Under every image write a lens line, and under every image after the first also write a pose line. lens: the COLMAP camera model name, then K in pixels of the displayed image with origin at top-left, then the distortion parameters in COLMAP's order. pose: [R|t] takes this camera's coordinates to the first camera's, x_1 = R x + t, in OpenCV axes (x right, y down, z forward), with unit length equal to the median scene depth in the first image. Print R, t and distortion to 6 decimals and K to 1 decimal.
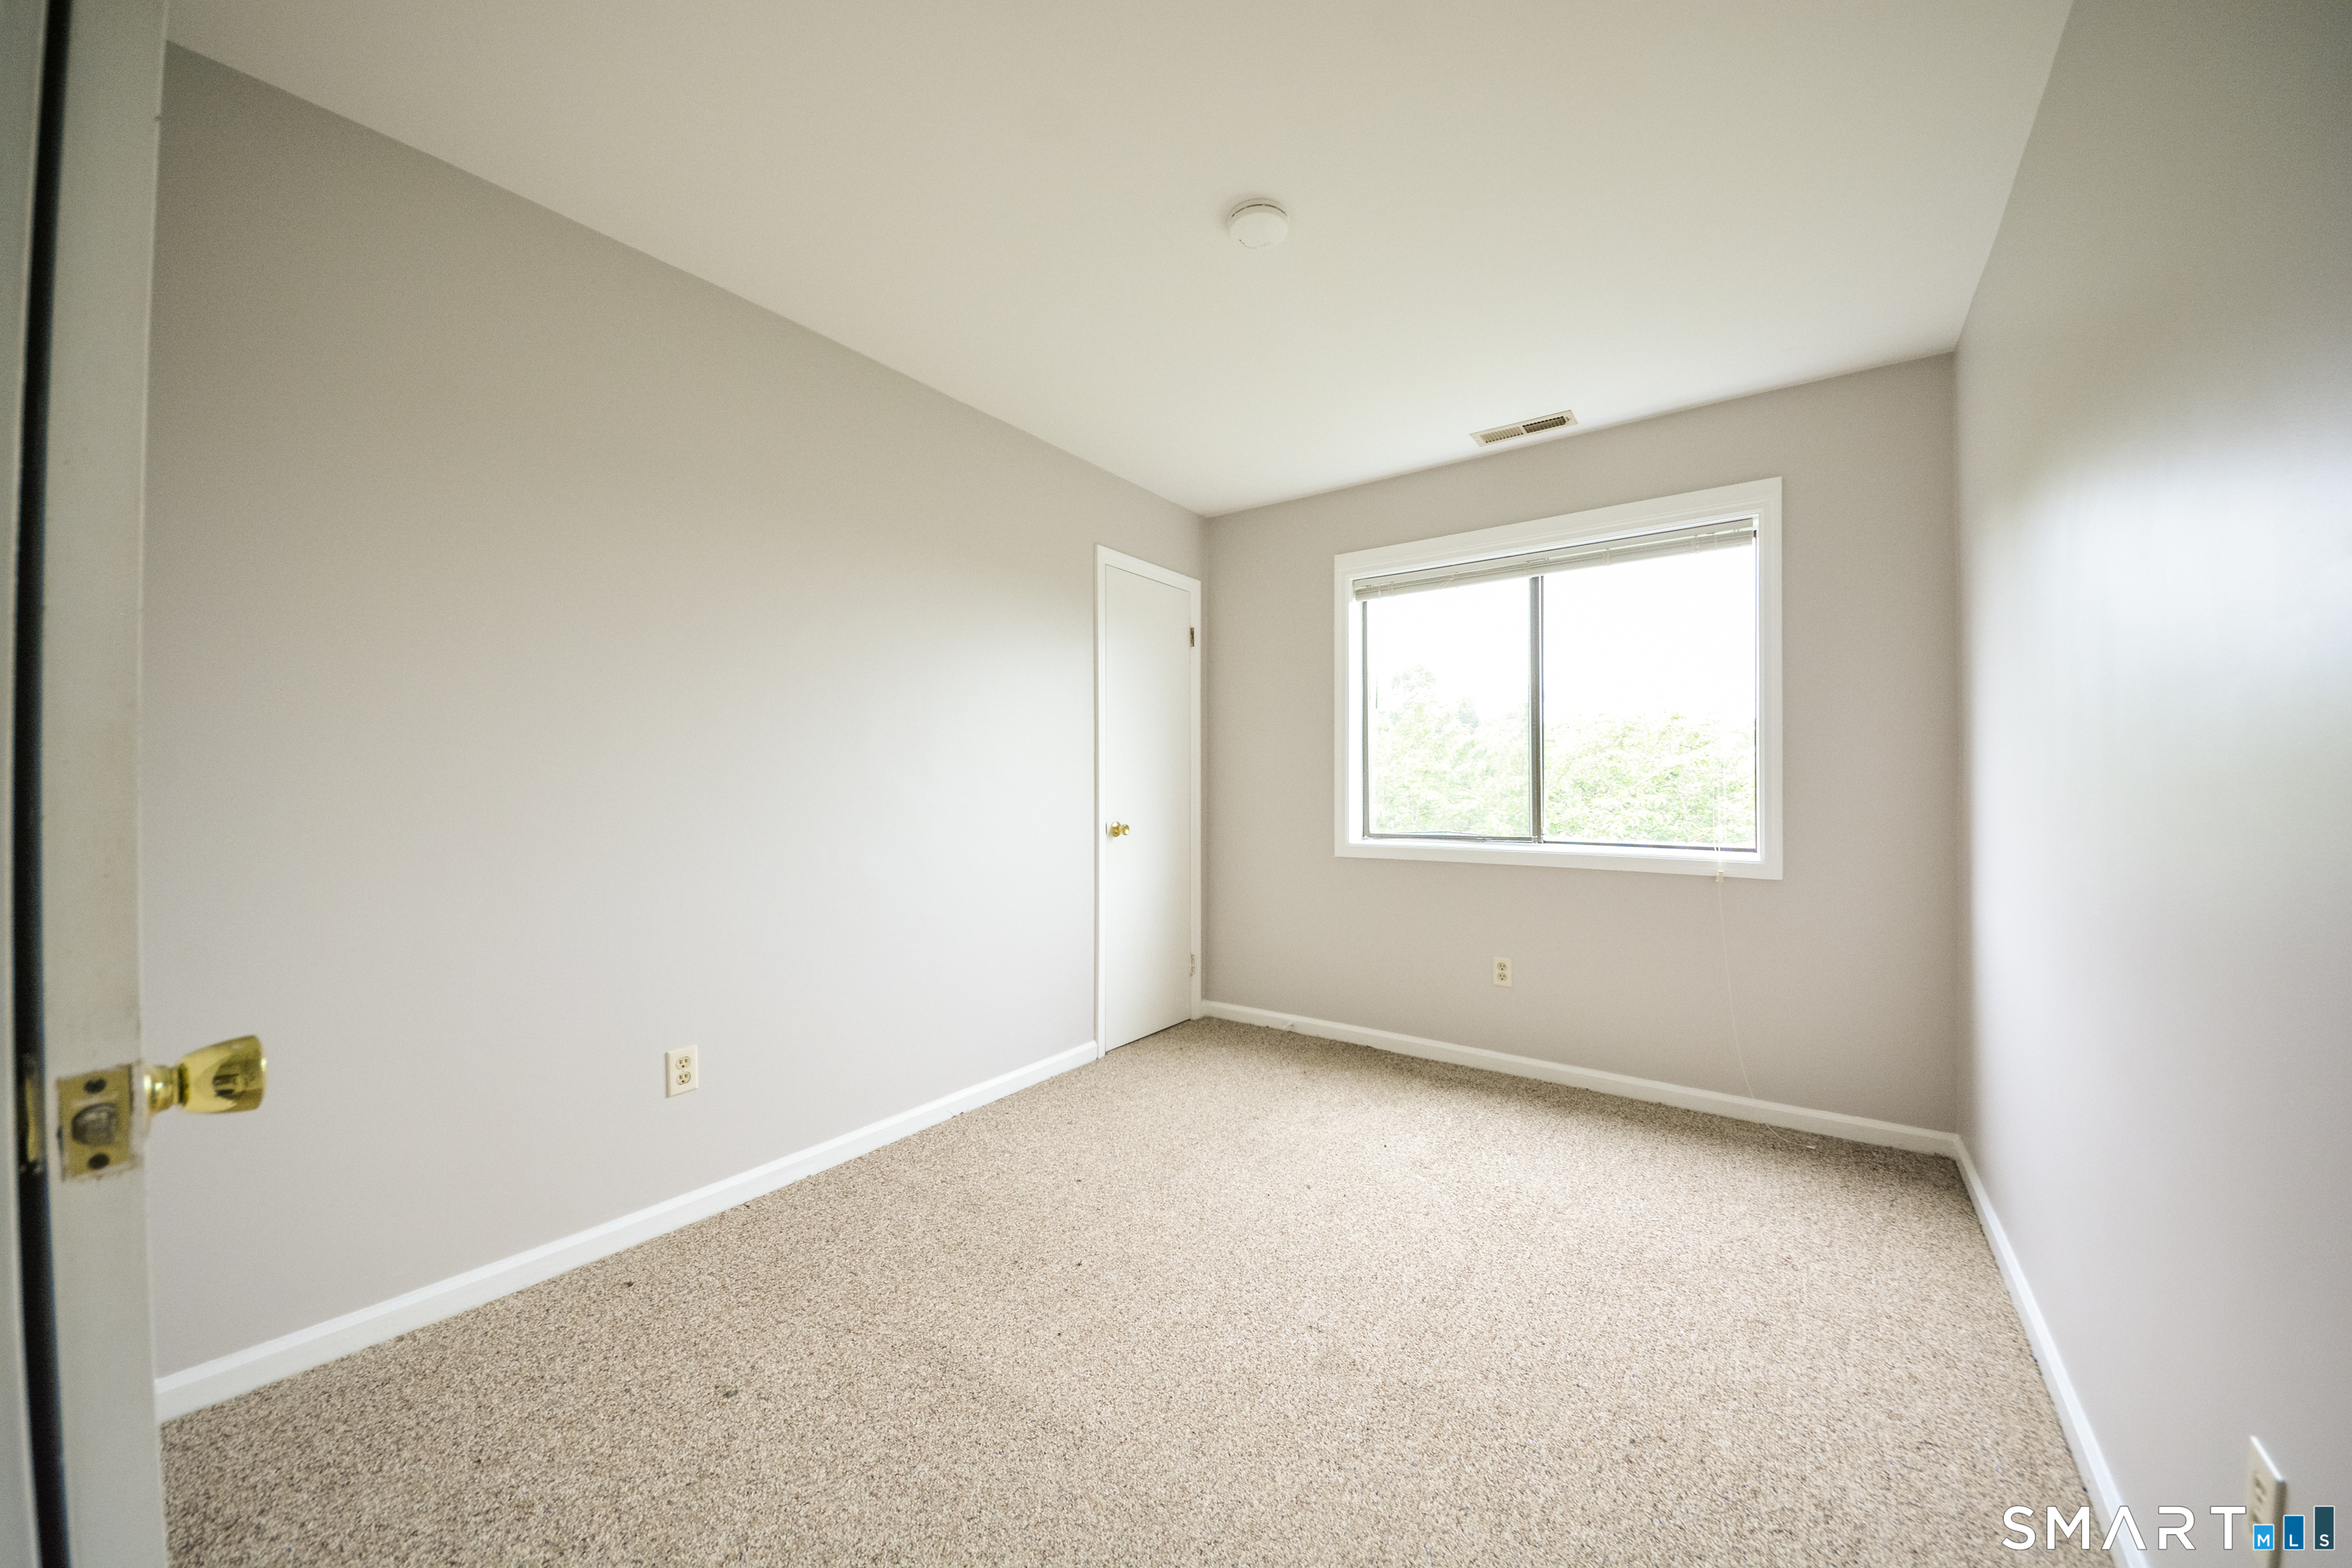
lens RADIAL K [[850.6, 0, 1165.2], [0, 850.6, 777.0], [0, 0, 1]] dist [0.000393, -0.009050]
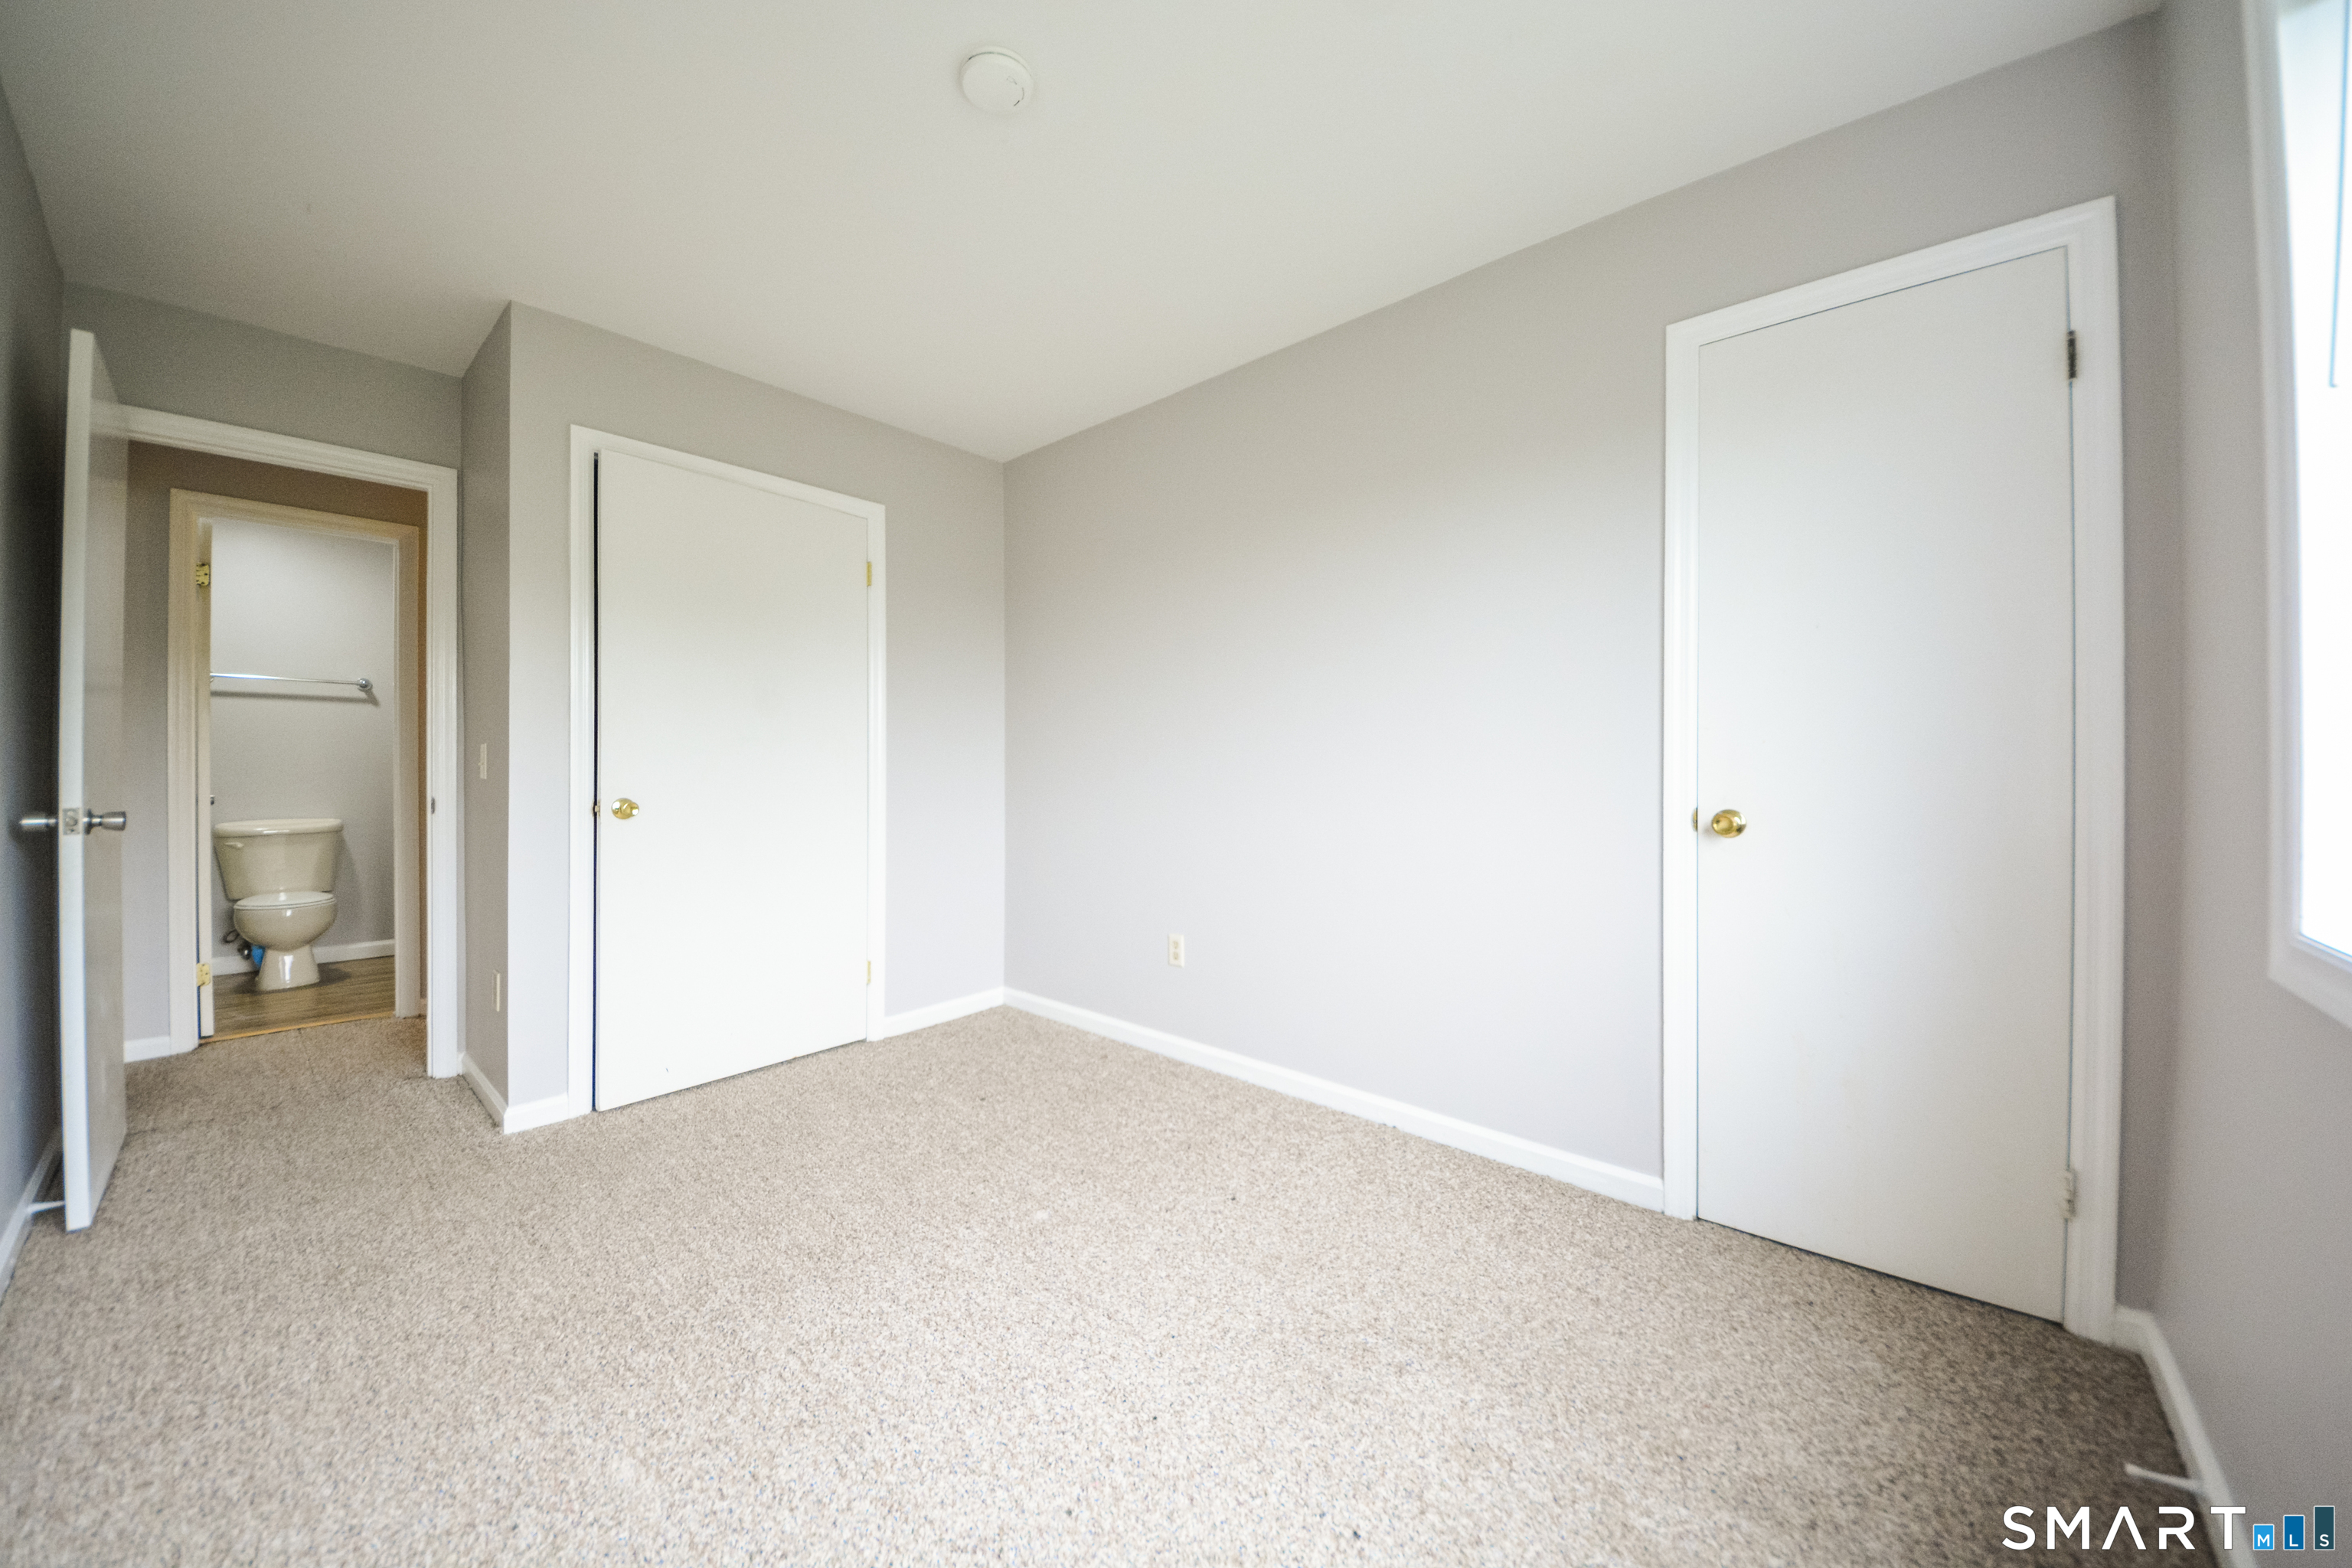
lens RADIAL K [[850.6, 0, 1165.2], [0, 850.6, 777.0], [0, 0, 1]] dist [0.000393, -0.009050]
pose [[-0.126994, 0.003104, -0.991899, 0.582236], [0.000721, 0.999995, 0.003037, 0.033697], [0.991903, -0.000330, -0.126996, 0.793831]]
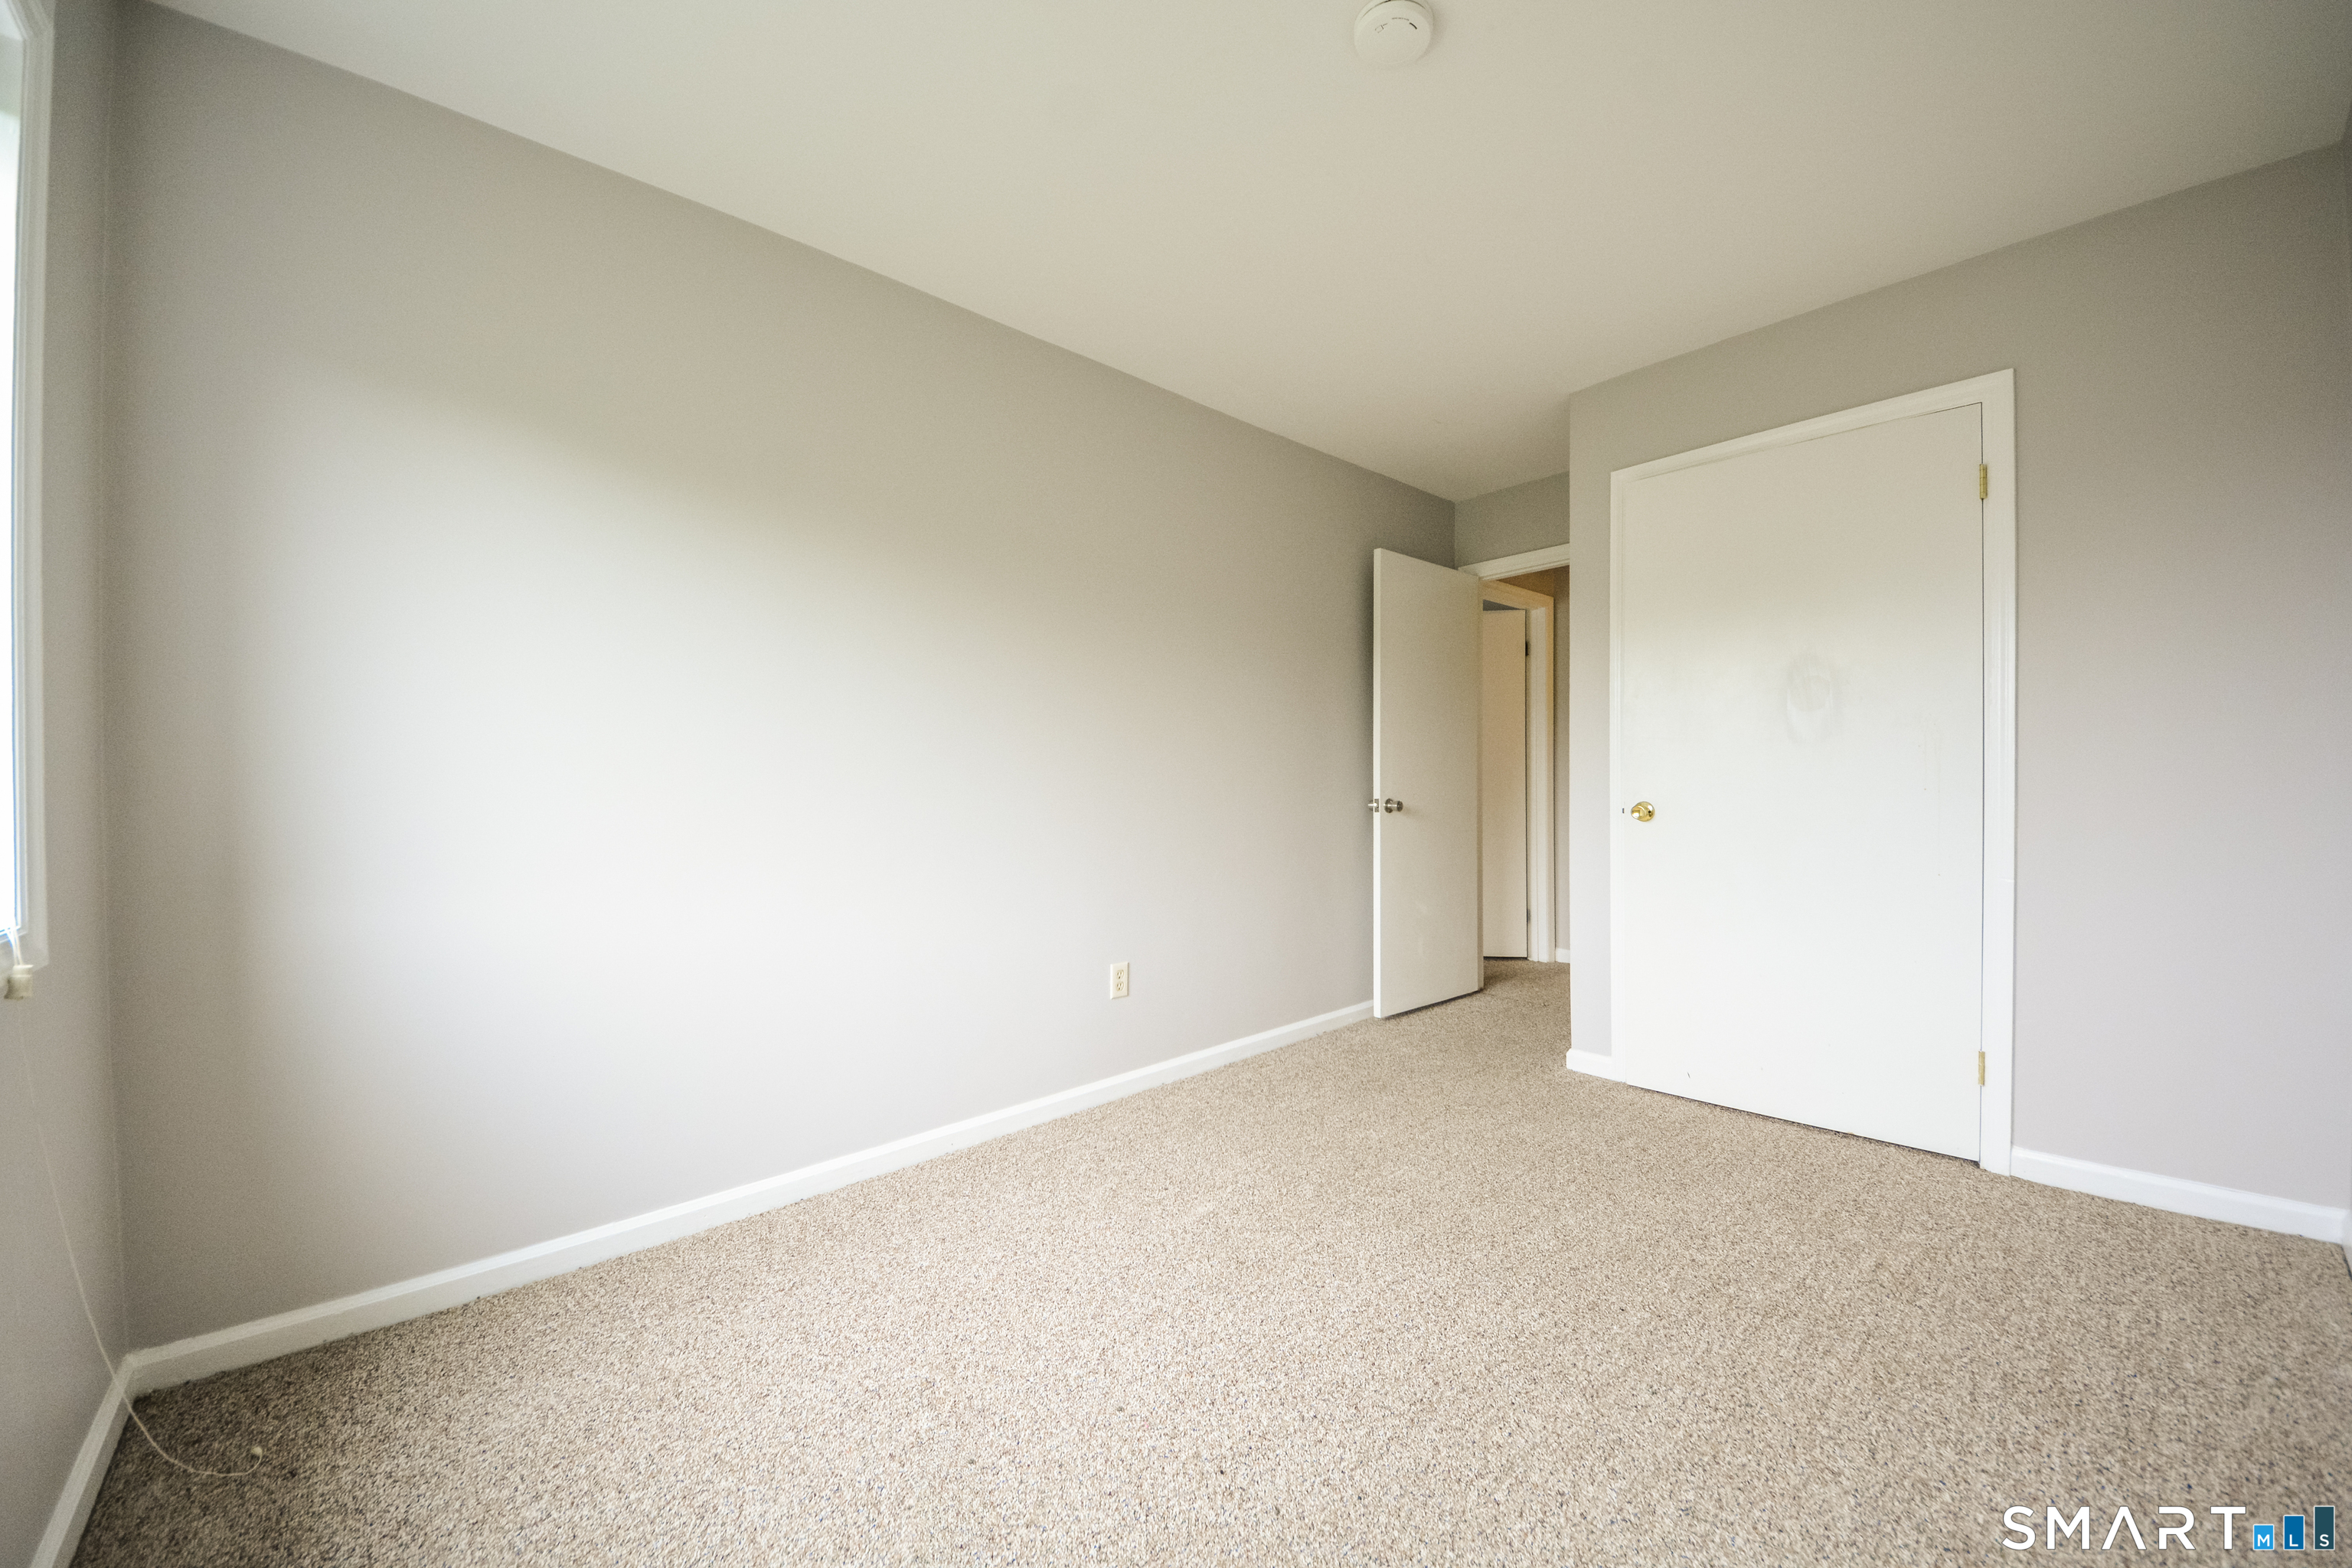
lens RADIAL K [[803.3, 0, 1176.0], [0, 803.3, 784.0], [0, 0, 1]] dist [0.000616, -0.003603]
pose [[-0.977004, 0.005411, 0.213153, 0.100828], [0.005751, 0.999983, 0.000976, 0.034711], [-0.213144, 0.002179, -0.977018, 1.104728]]
